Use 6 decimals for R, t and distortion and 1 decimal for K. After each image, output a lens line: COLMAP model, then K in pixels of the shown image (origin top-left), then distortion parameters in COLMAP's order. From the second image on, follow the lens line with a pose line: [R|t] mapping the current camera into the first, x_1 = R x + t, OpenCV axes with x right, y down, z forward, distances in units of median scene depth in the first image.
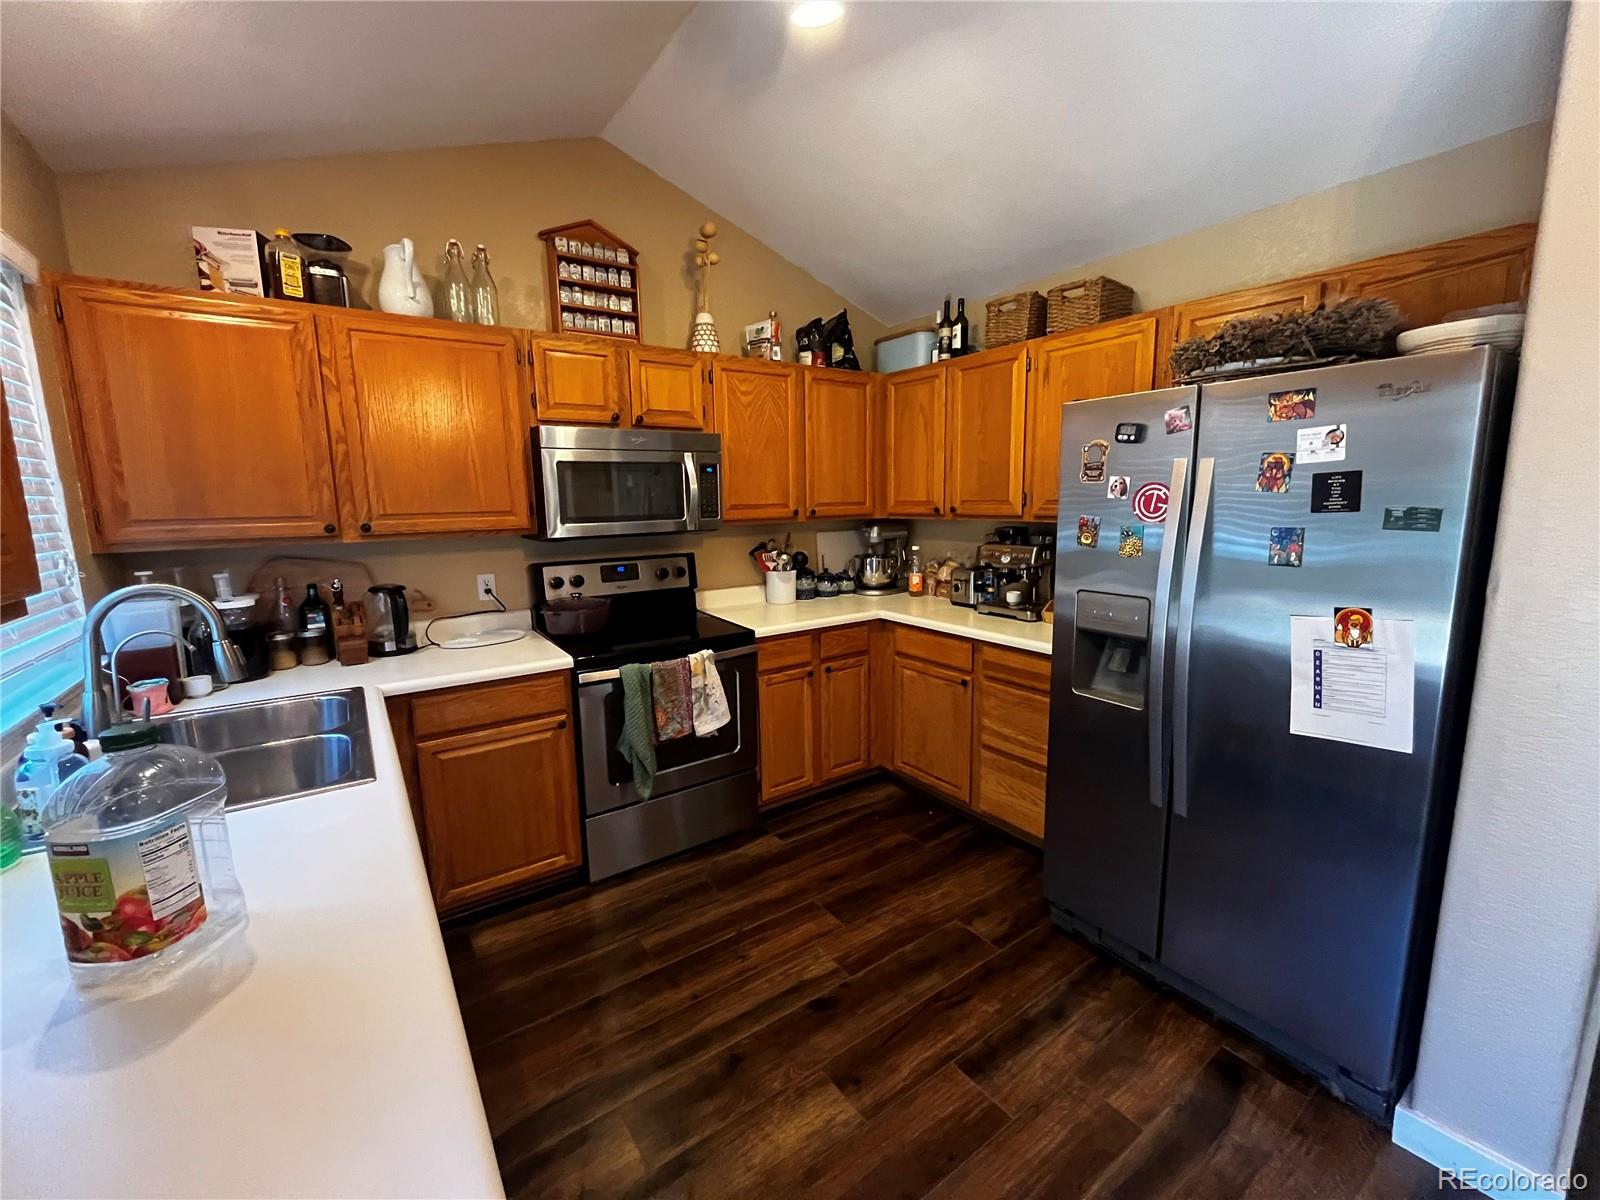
lens RADIAL K [[651.8, 0, 798.5], [0, 651.8, 601.7], [0, 0, 1]] dist [-0.002047, -0.000525]
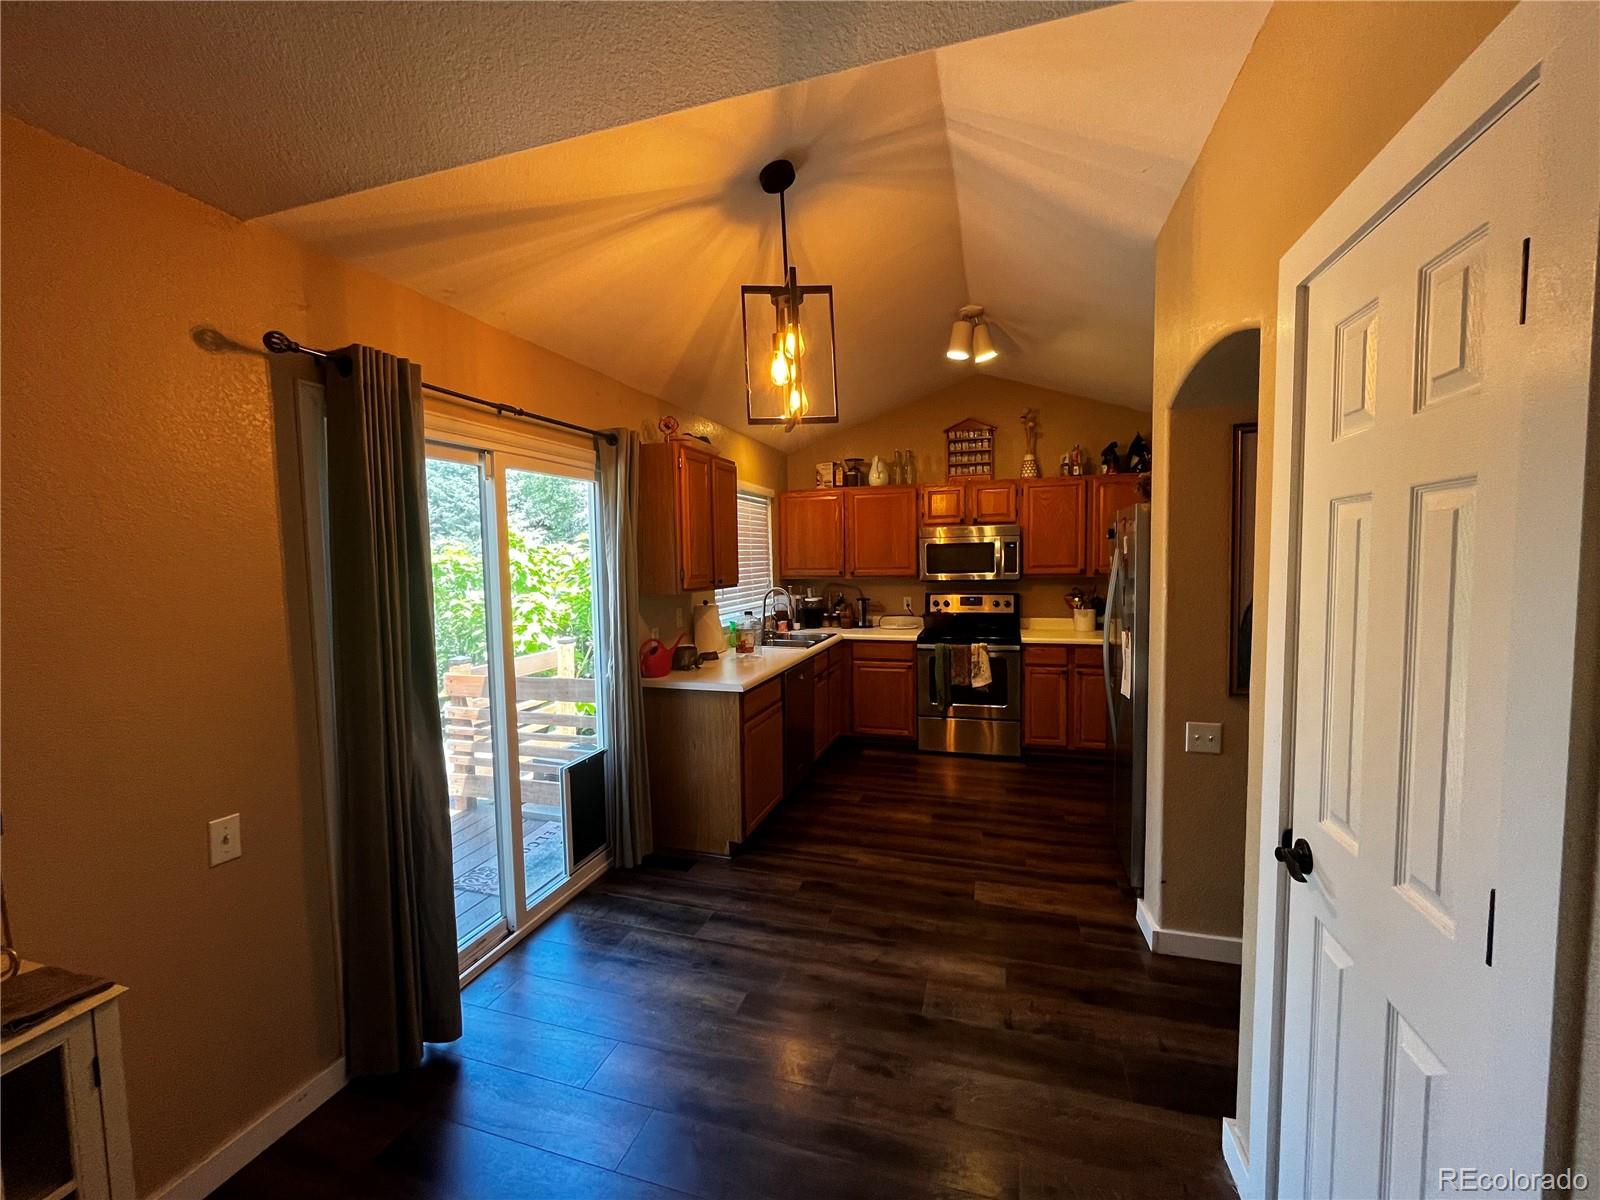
lens RADIAL K [[651.8, 0, 801.5], [0, 651.8, 597.9], [0, 0, 1]] dist [-0.002047, -0.000525]
pose [[0.611329, 0.057979, -0.789250, 1.027177], [-0.117554, 0.992901, -0.018114, 0.041422], [0.782597, 0.103853, 0.613805, -0.576473]]
